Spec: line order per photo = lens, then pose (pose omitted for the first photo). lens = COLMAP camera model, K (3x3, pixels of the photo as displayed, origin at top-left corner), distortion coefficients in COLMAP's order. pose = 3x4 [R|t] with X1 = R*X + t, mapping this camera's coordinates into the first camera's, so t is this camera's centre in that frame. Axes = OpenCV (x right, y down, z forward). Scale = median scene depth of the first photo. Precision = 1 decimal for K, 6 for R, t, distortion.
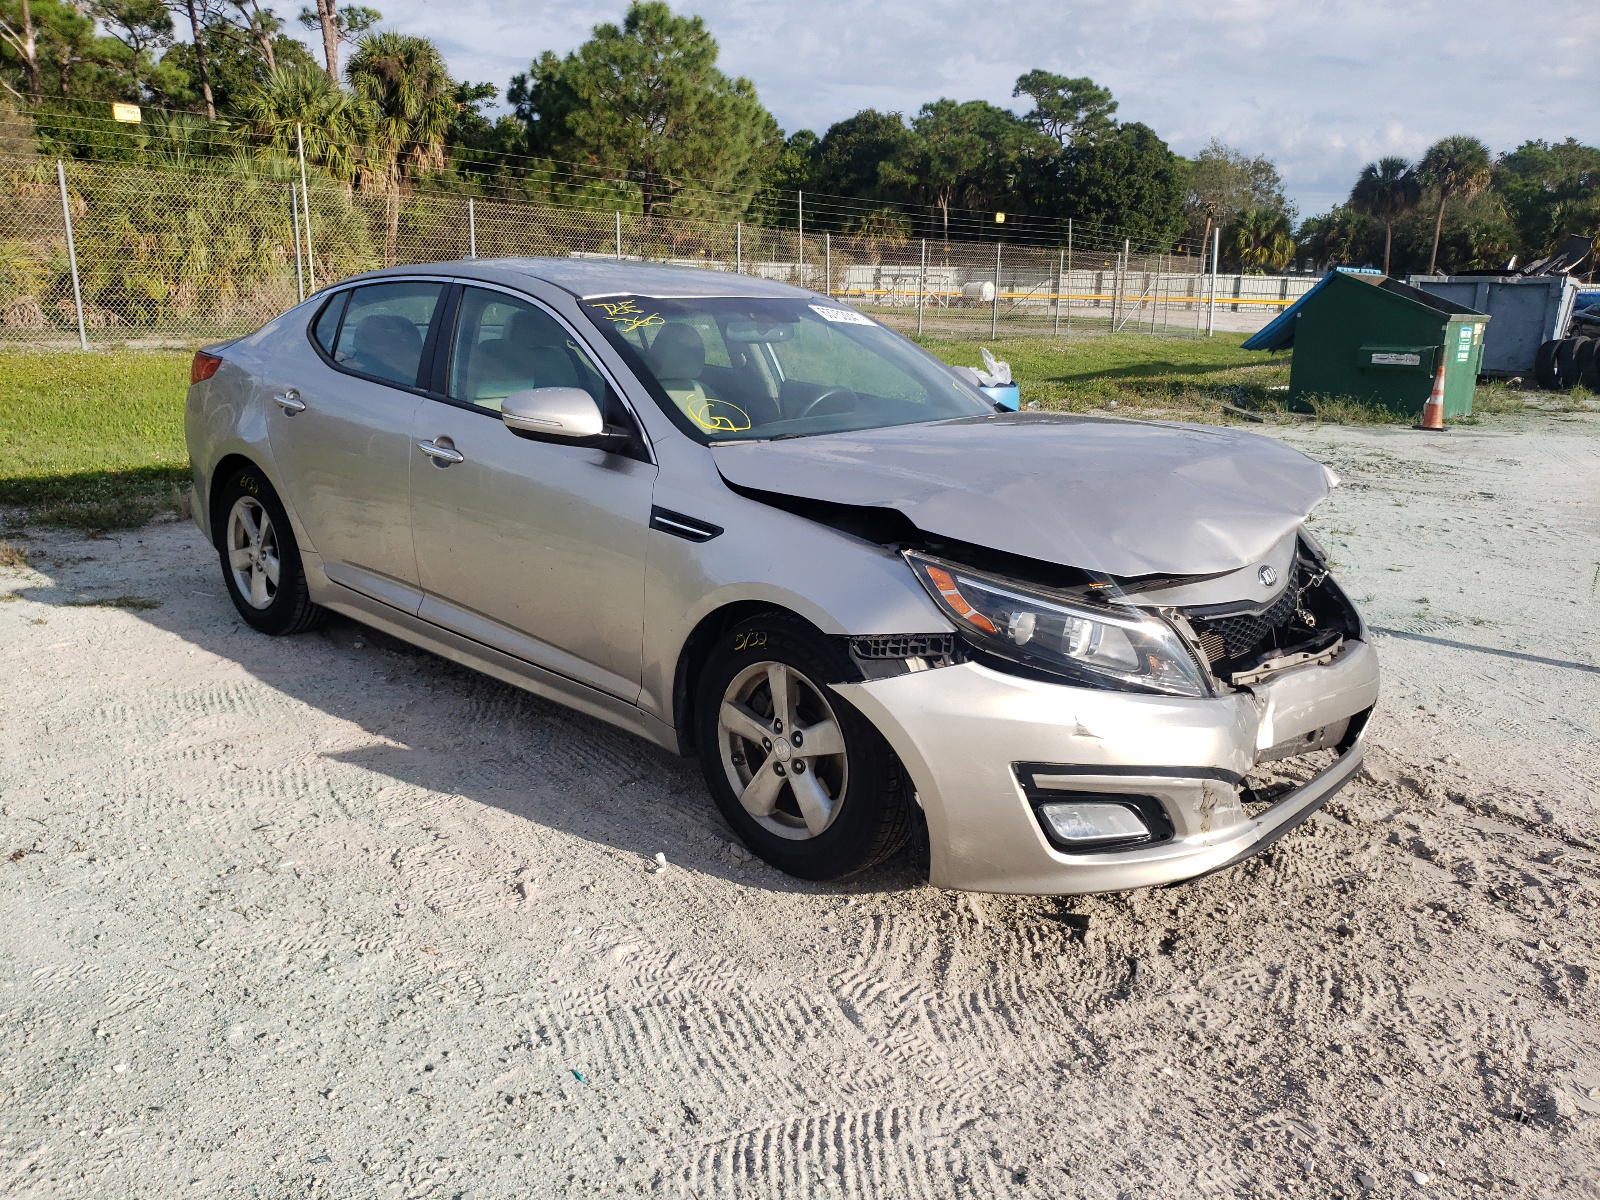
lens RADIAL K [[1211.9, 0, 800.0], [0, 1211.9, 600.0], [0, 0, 1]] dist [-0.001879, 0.014849]
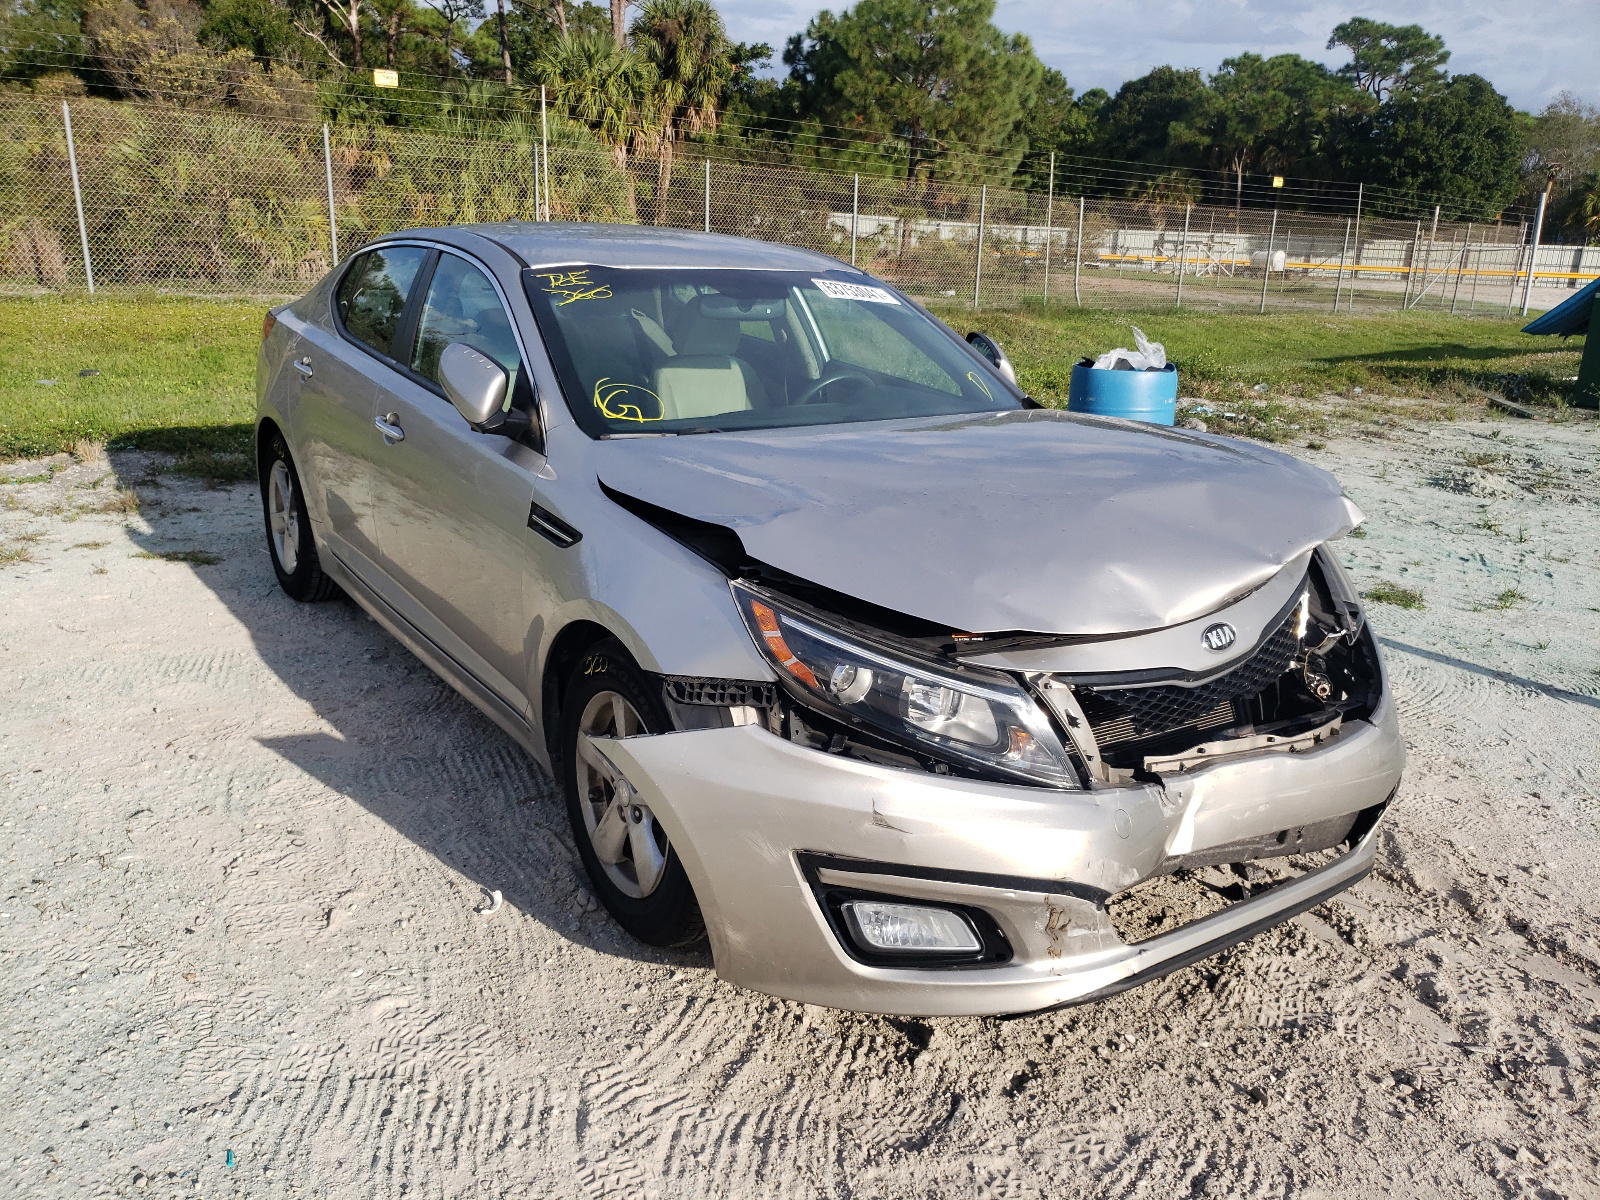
lens RADIAL K [[1226.1, 0, 798.3], [0, 1226.1, 612.0], [0, 0, 1]] dist [-0.028613, 0.064679]
pose [[0.978550, 0.073030, -0.192628, 0.273706], [-0.066420, 0.996967, 0.040564, -0.051290], [0.195006, -0.026900, 0.980433, 0.161208]]
